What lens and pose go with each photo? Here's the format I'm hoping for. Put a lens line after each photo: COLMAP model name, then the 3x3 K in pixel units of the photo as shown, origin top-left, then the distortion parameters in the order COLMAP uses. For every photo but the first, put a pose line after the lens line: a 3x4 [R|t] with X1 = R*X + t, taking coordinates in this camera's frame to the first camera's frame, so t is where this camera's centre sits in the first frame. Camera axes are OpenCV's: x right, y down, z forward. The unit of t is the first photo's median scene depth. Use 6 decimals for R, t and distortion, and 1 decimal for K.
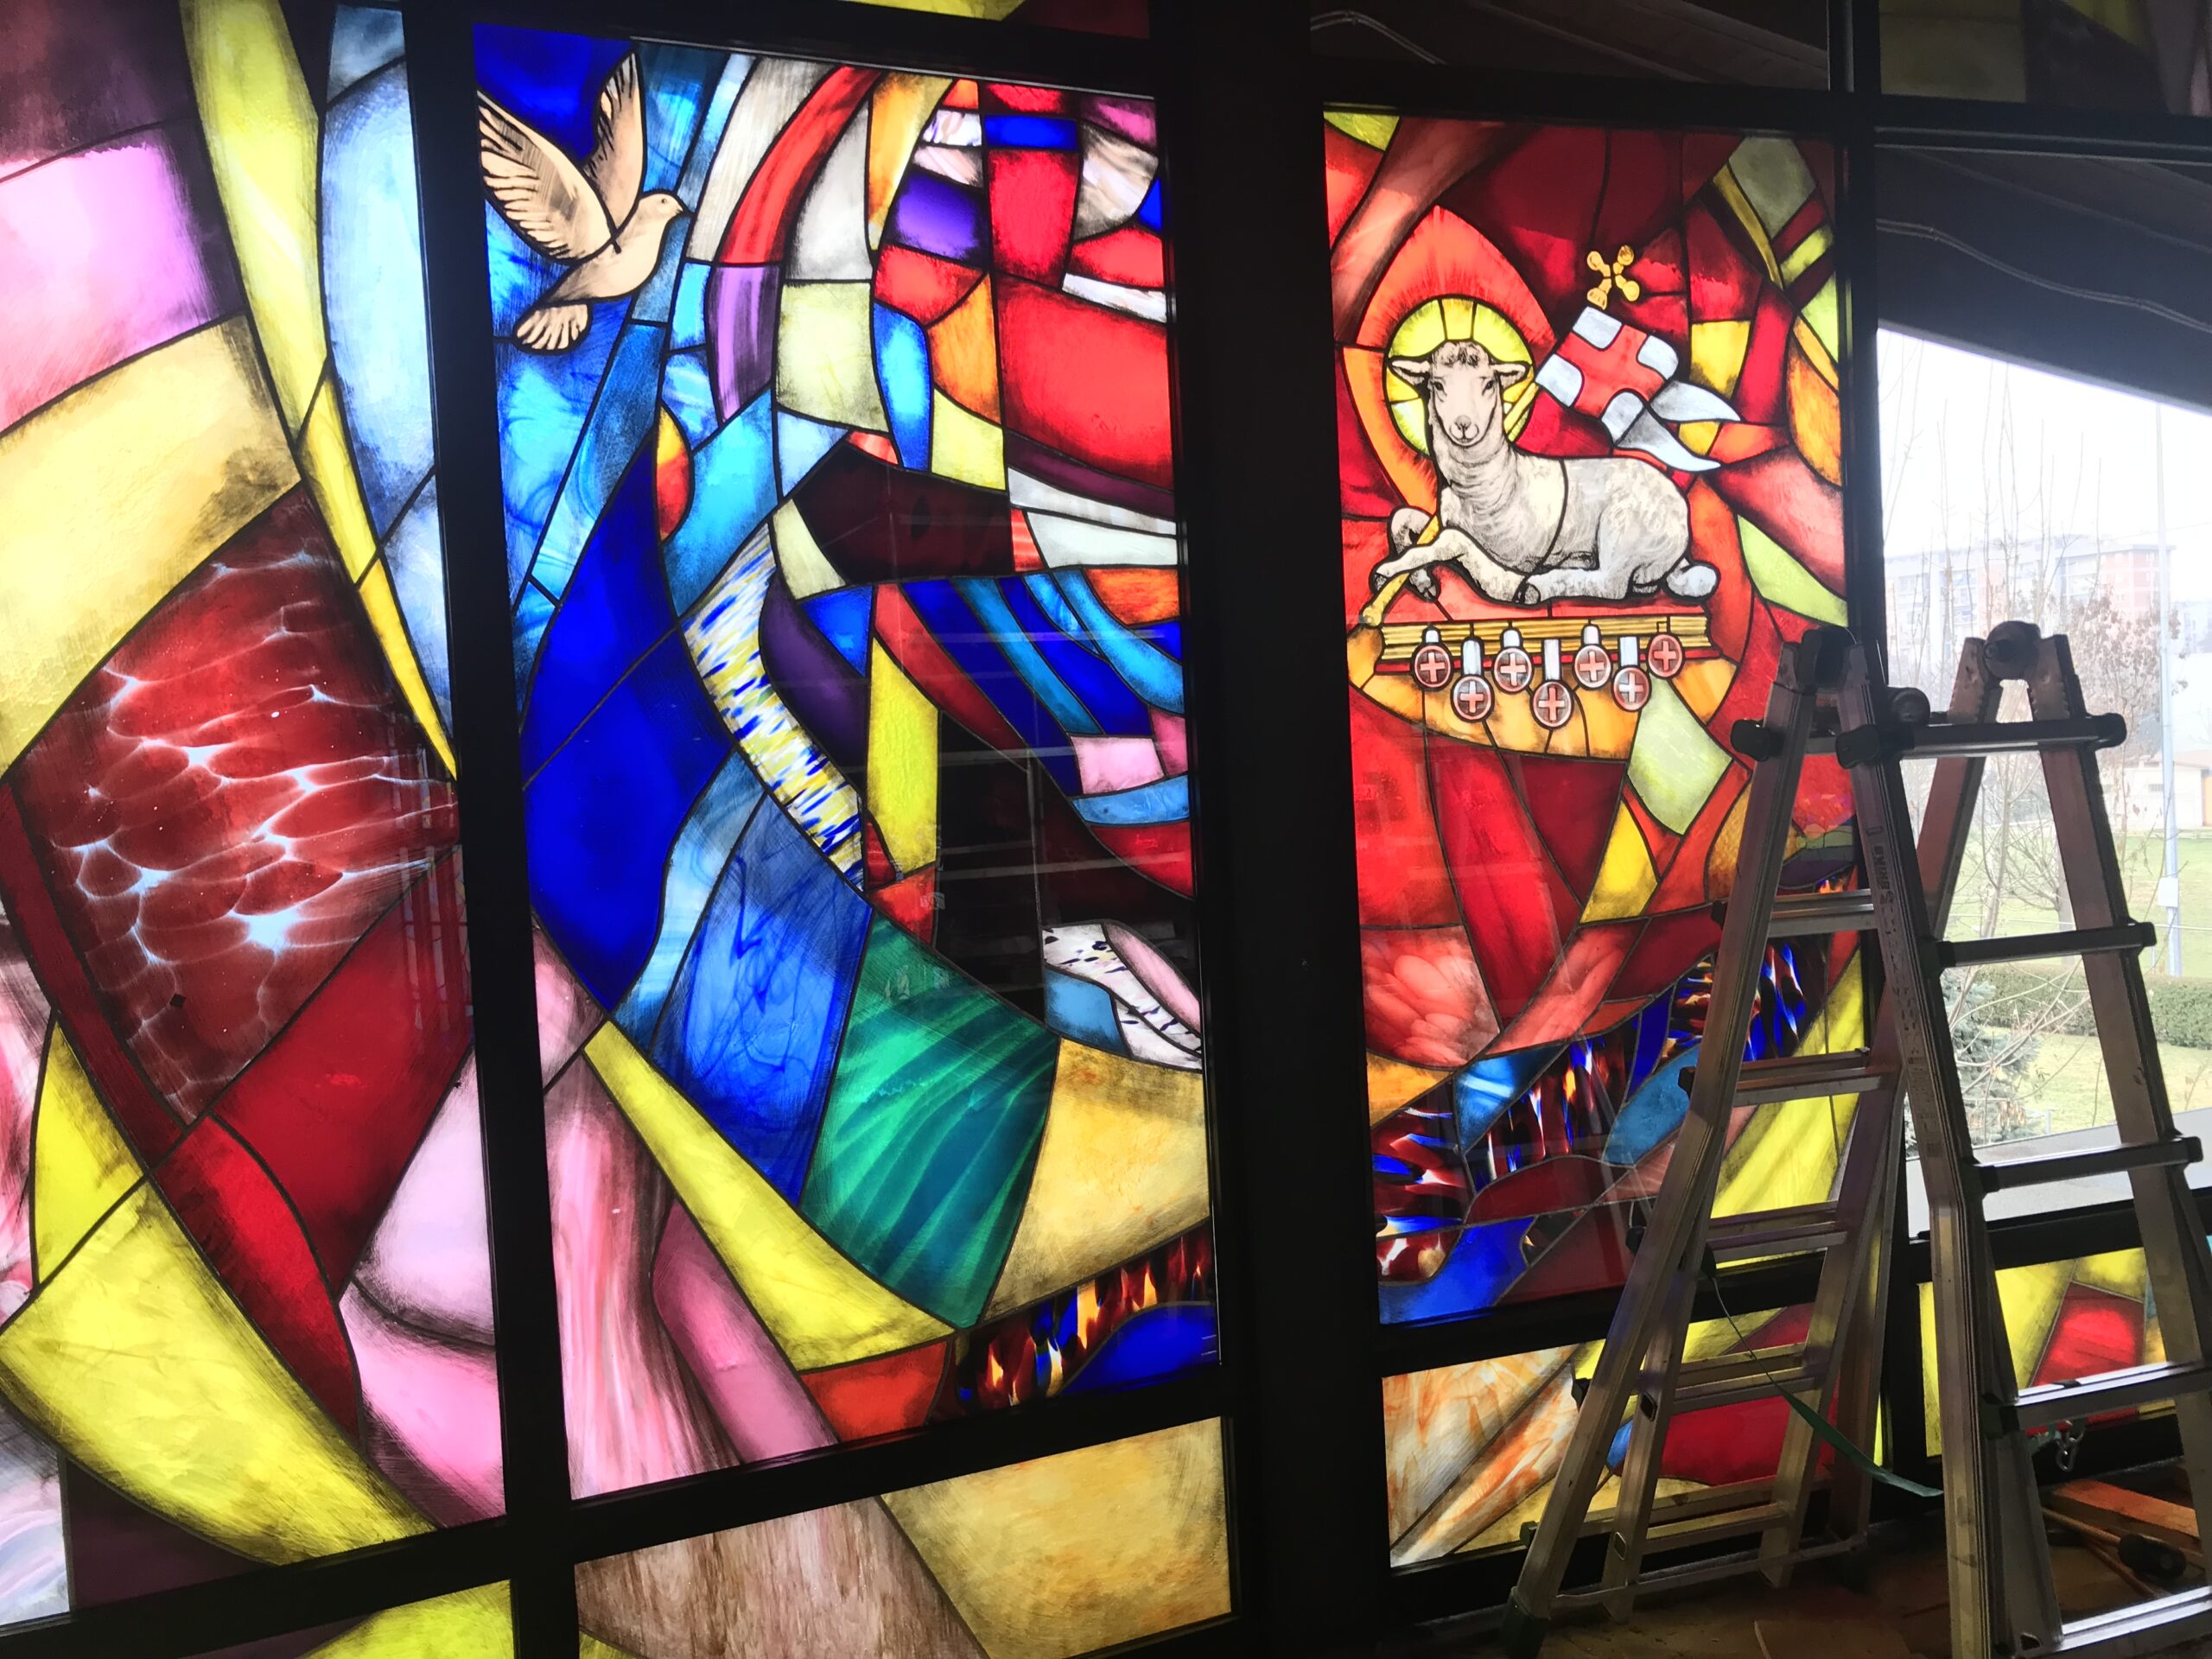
lens RADIAL K [[1823.0, 0, 1106.0], [0, 1823.0, 829.5], [0, 0, 1]] dist [0.075996, -0.179546]
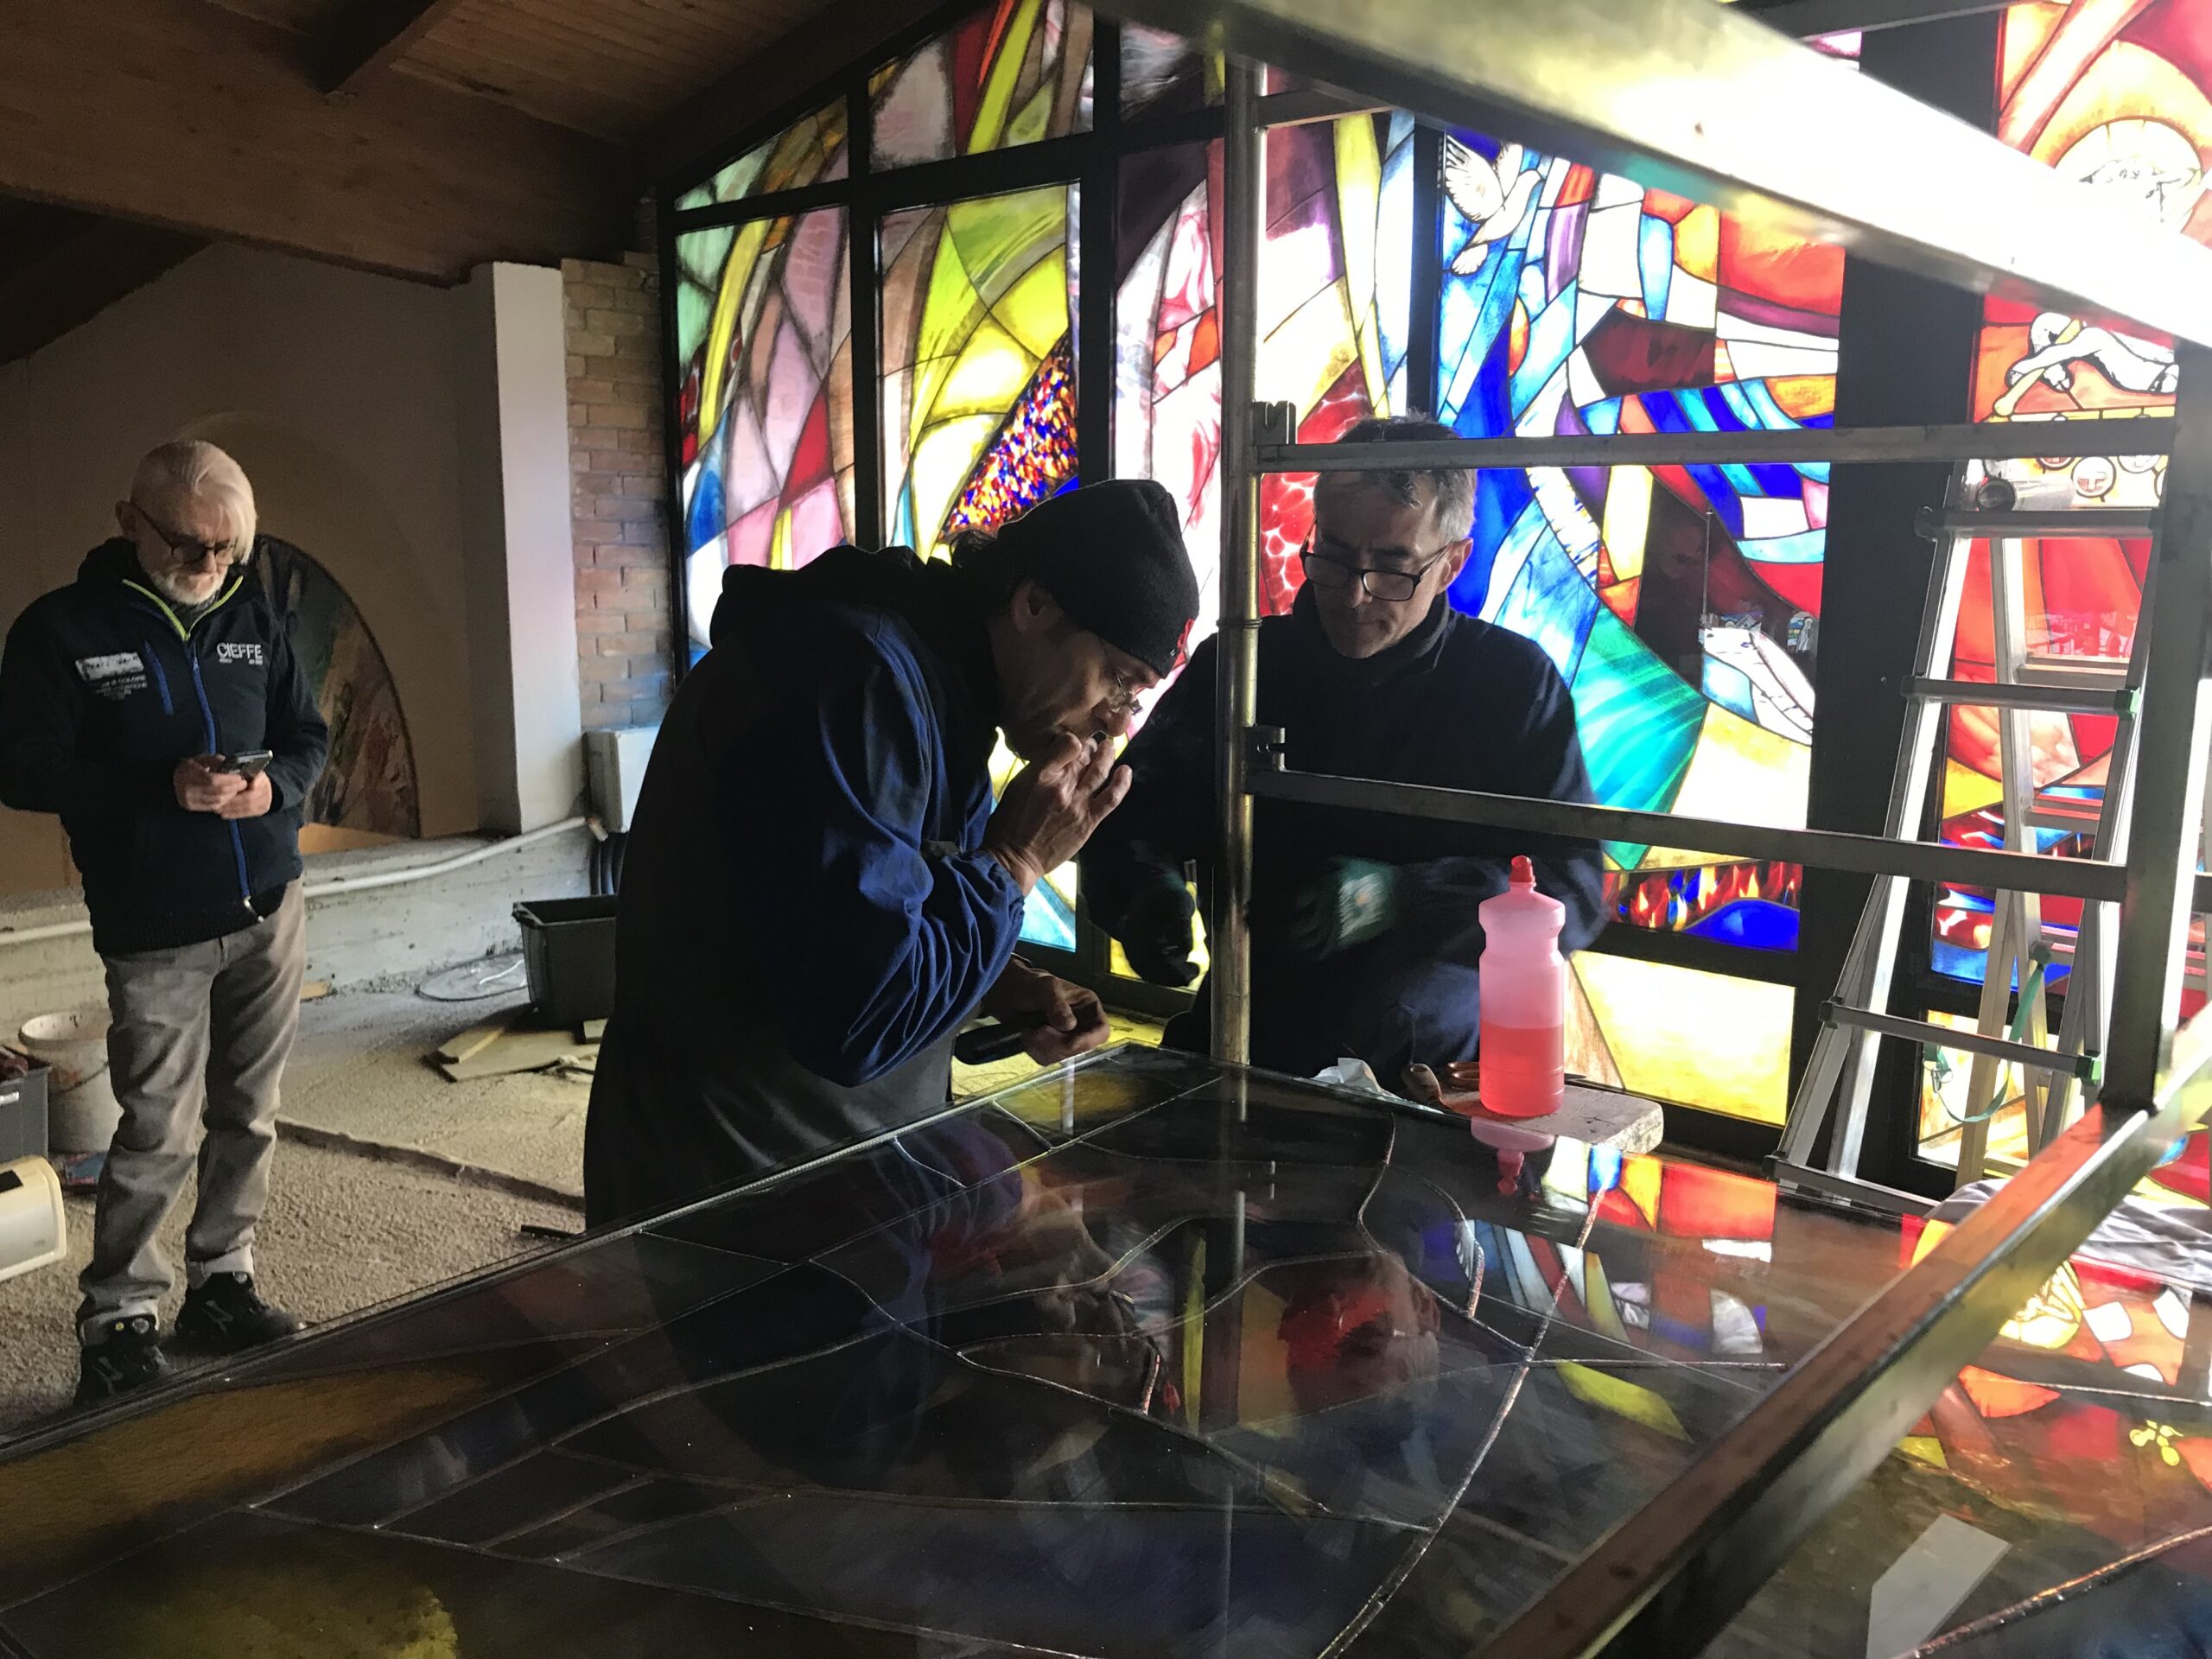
lens RADIAL K [[1811.4, 0, 1106.0], [0, 1811.4, 829.5], [0, 0, 1]] dist [0.024576, -0.022244]
pose [[0.368473, 0.202286, -0.907363, 1.095130], [-0.067379, 0.979283, 0.190957, -0.032348], [0.927194, -0.009225, 0.374469, -0.016726]]
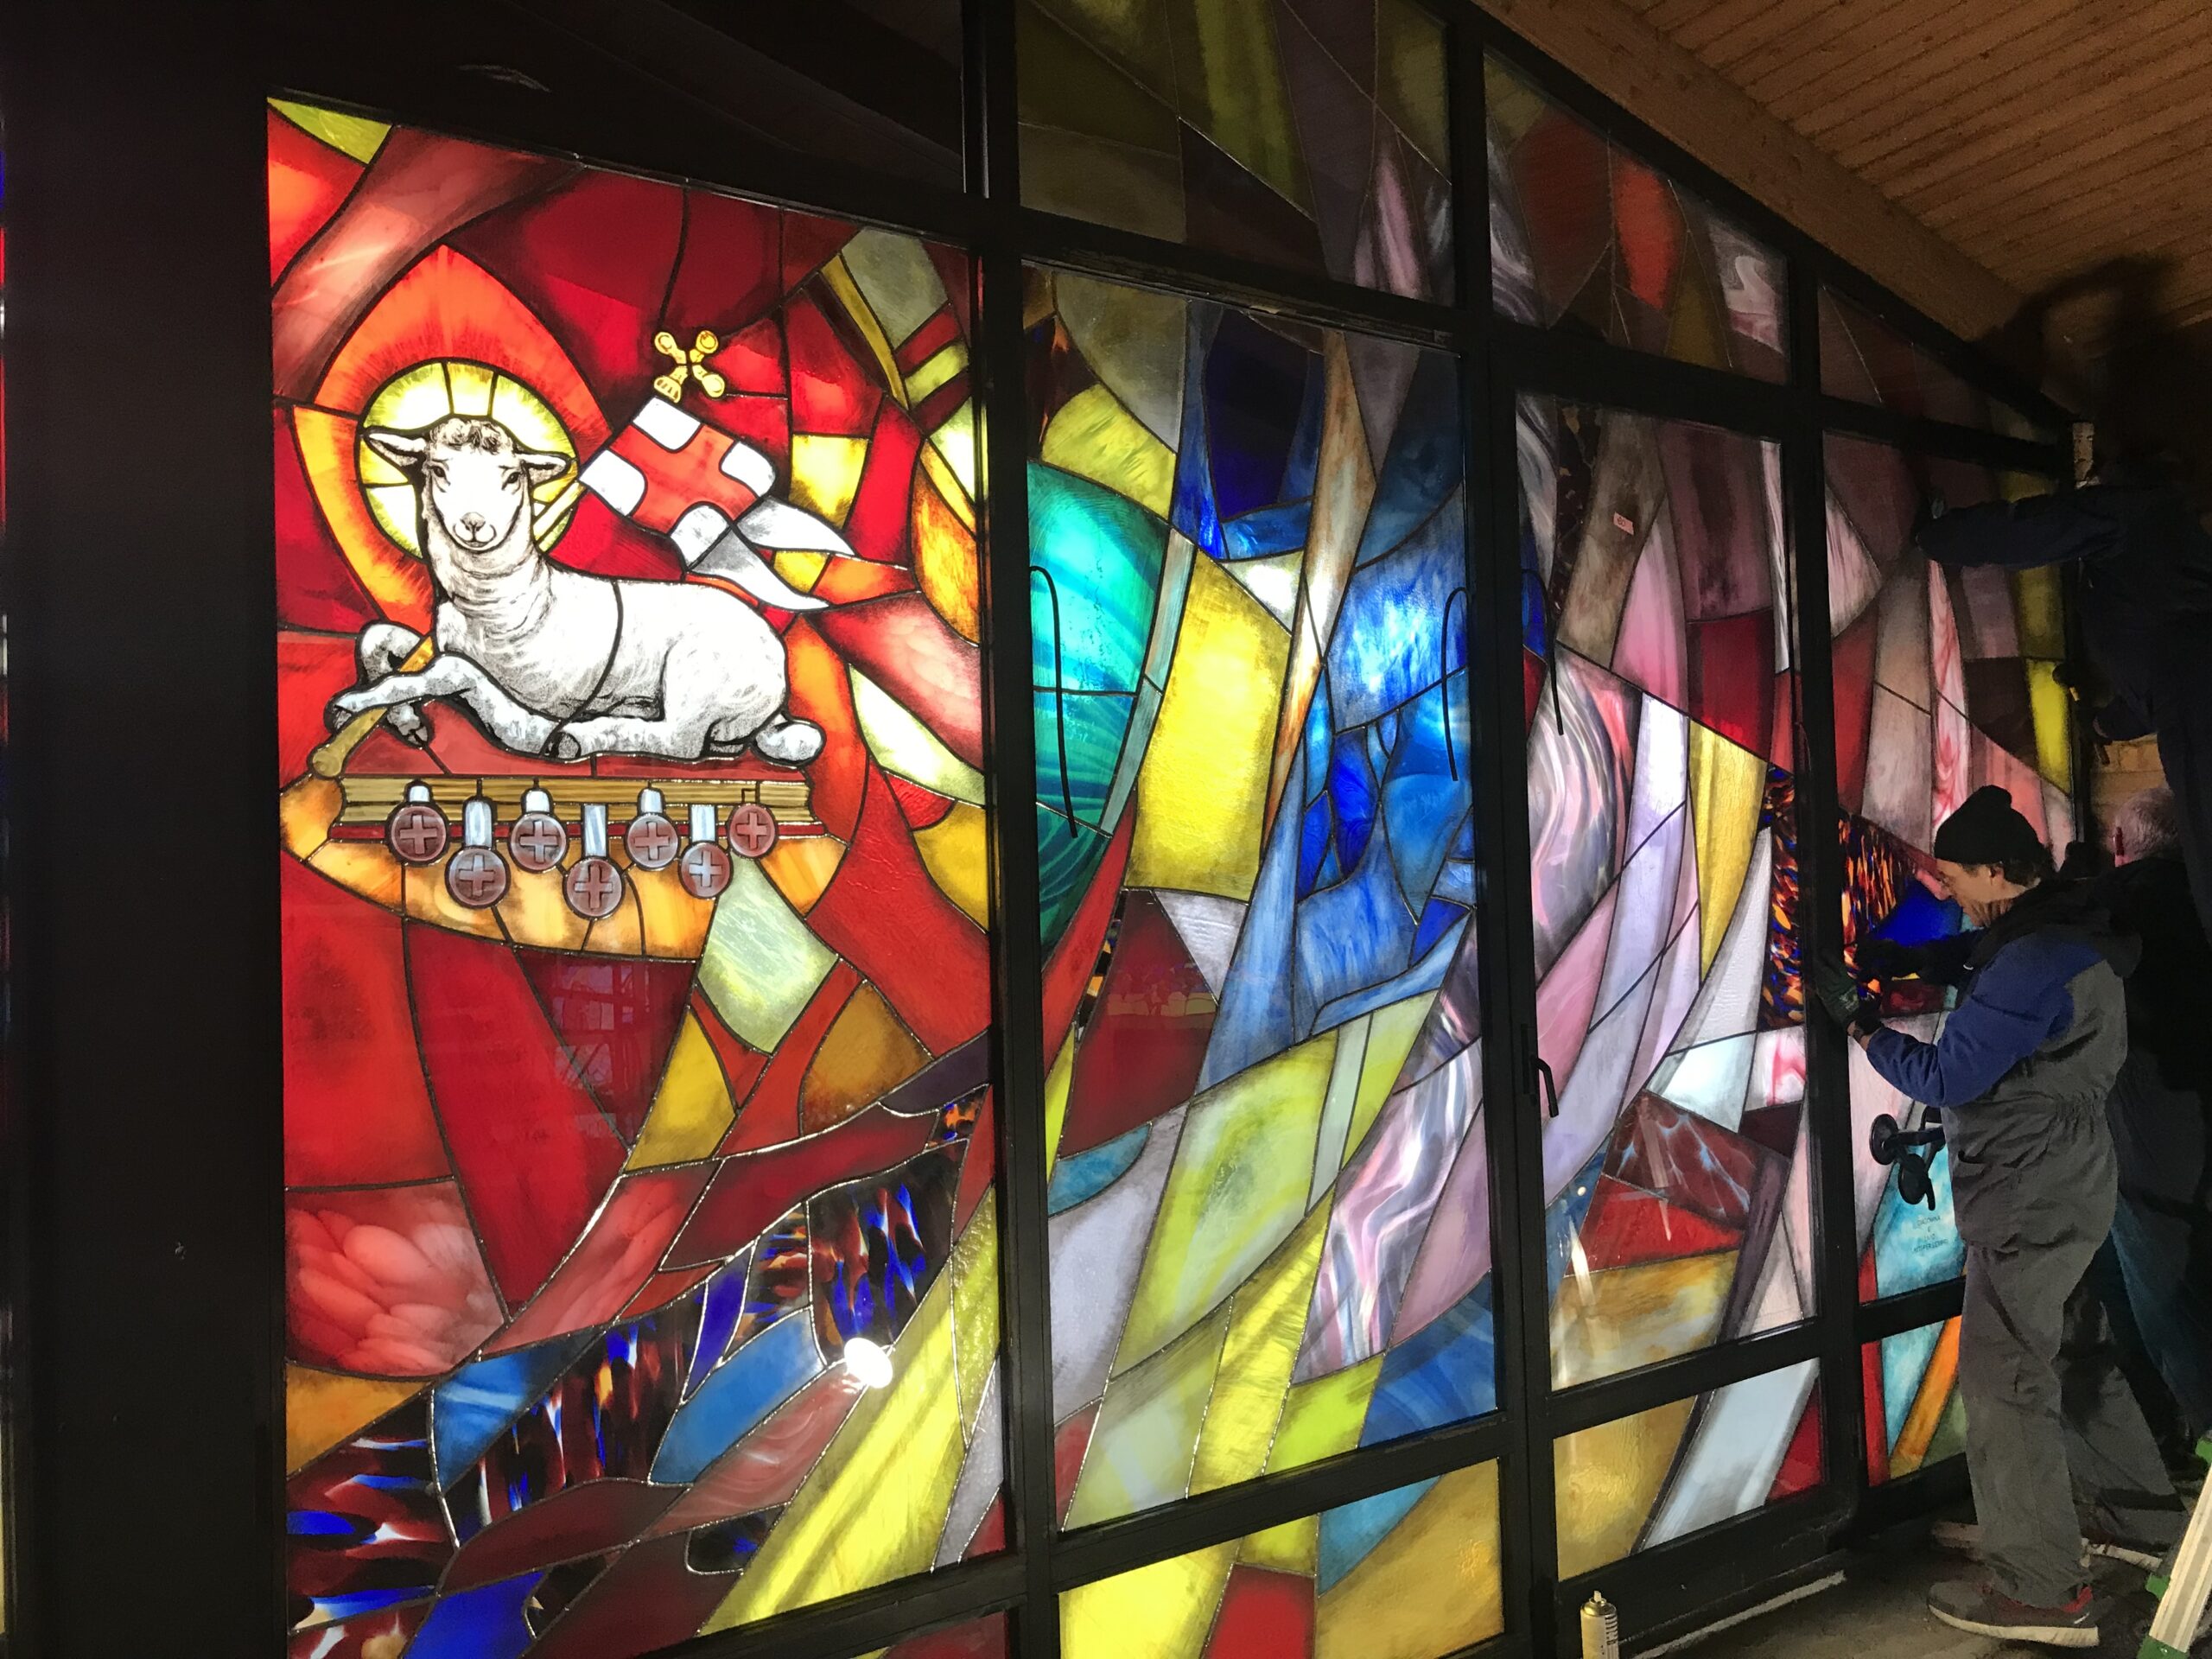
lens RADIAL K [[1811.4, 0, 1106.0], [0, 1811.4, 829.5], [0, 0, 1]] dist [0.024576, -0.022244]
pose [[0.951057, 0.034158, 0.307123, 0.222237], [-0.006018, 0.995731, -0.092109, -0.024205], [-0.308958, 0.085753, 0.947202, 0.207664]]
